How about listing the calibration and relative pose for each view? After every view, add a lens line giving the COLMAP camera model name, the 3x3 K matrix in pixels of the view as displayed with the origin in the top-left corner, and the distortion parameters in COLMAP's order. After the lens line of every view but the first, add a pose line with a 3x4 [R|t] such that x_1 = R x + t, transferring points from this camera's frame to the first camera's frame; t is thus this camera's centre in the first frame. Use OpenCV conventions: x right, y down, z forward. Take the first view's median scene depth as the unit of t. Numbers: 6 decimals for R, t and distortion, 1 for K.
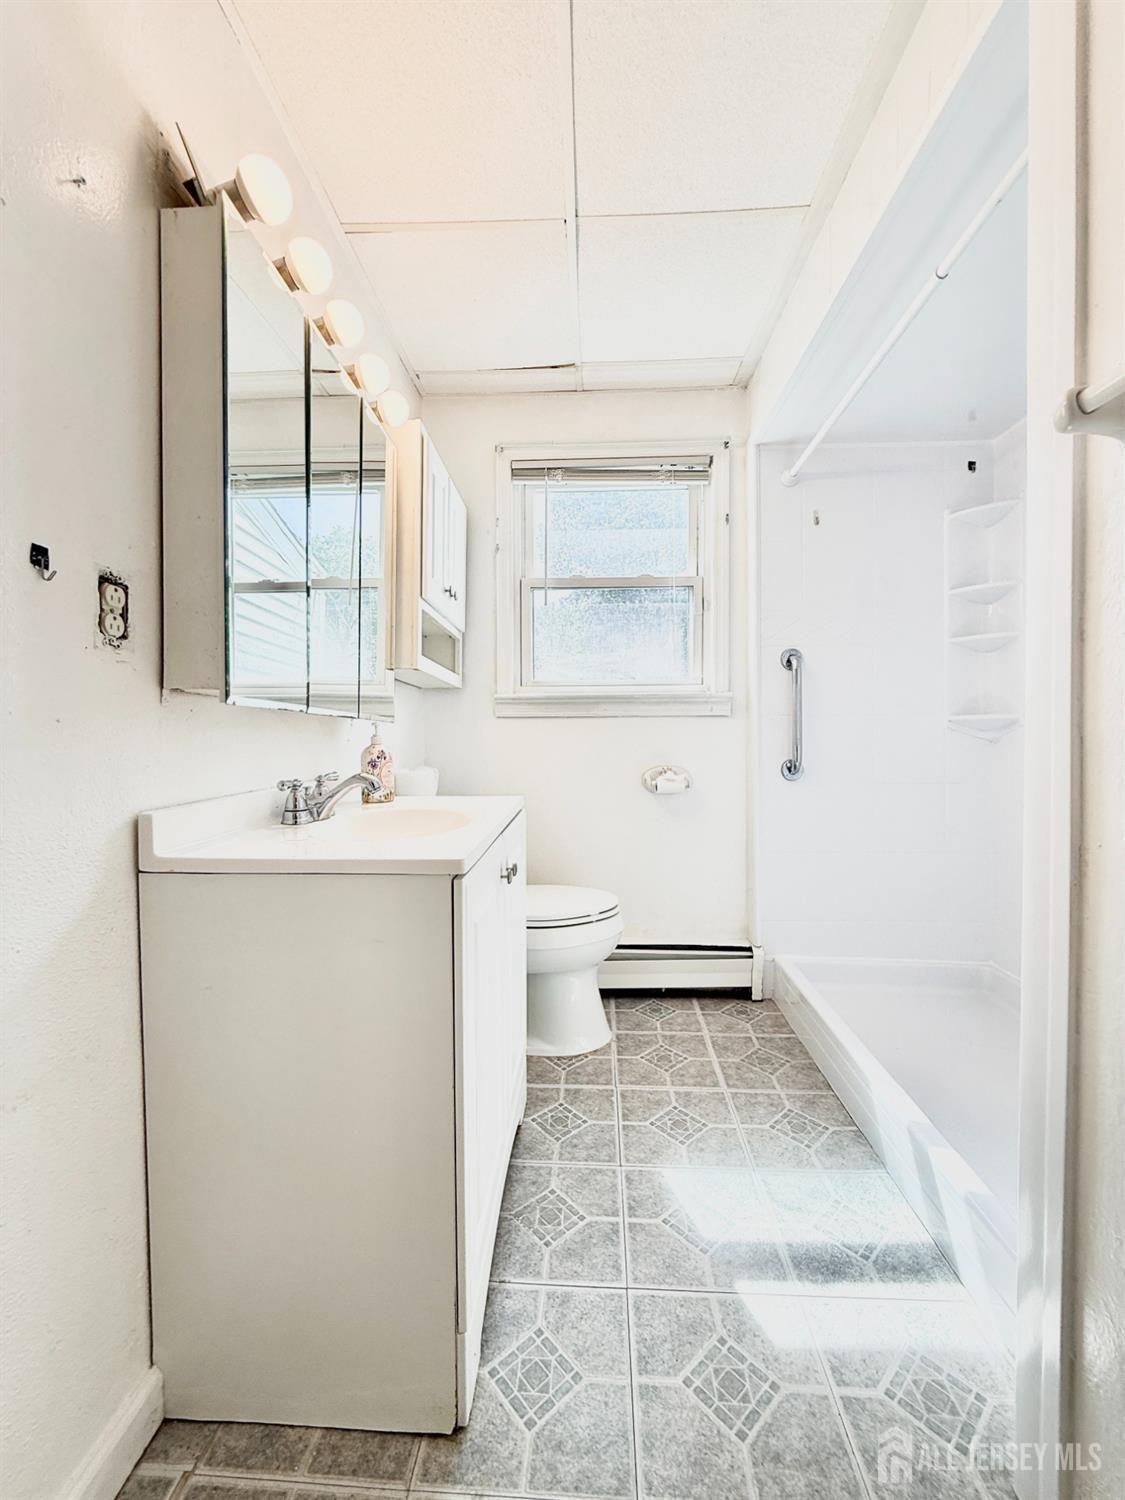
lens RADIAL K [[601.6, 0, 562.5], [0, 601.6, 750.0], [0, 0, 1]] dist [0.000266, -0.000091]
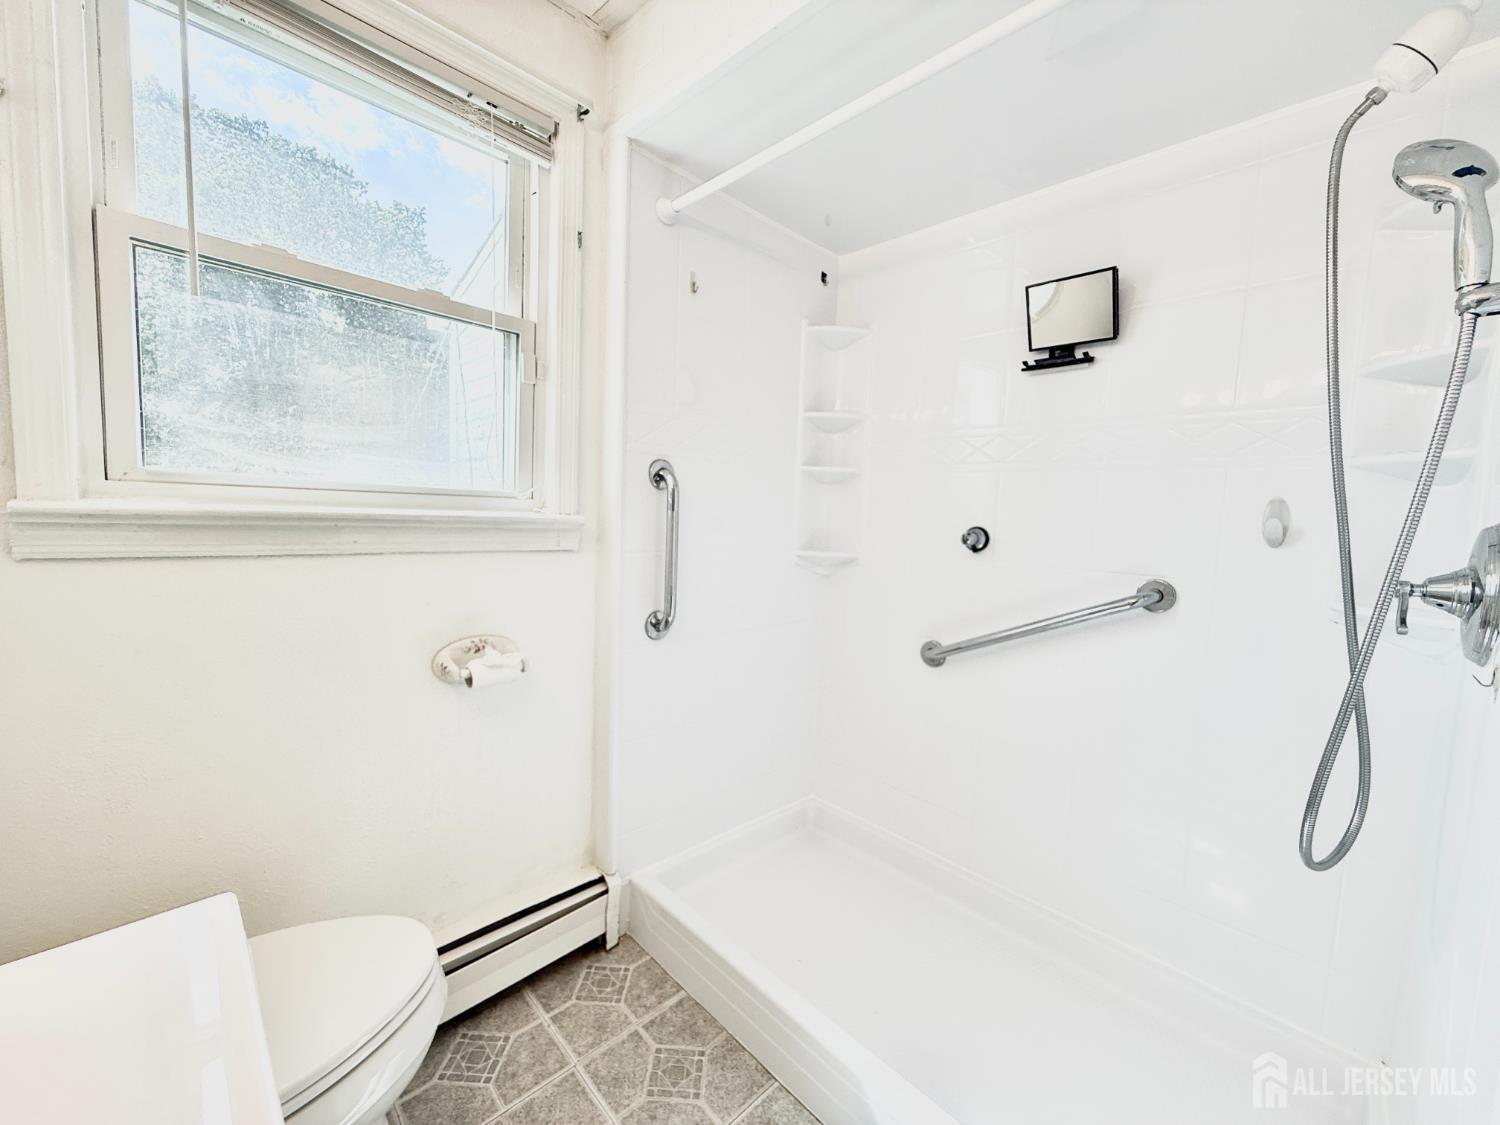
lens RADIAL K [[601.6, 0, 750.0], [0, 601.6, 562.5], [0, 0, 1]] dist [0.000266, -0.000091]
pose [[0.674350, -0.030750, 0.737772, -0.083498], [-0.036538, 0.996519, 0.074932, -0.103783], [-0.737508, -0.077487, 0.670879, 0.430955]]
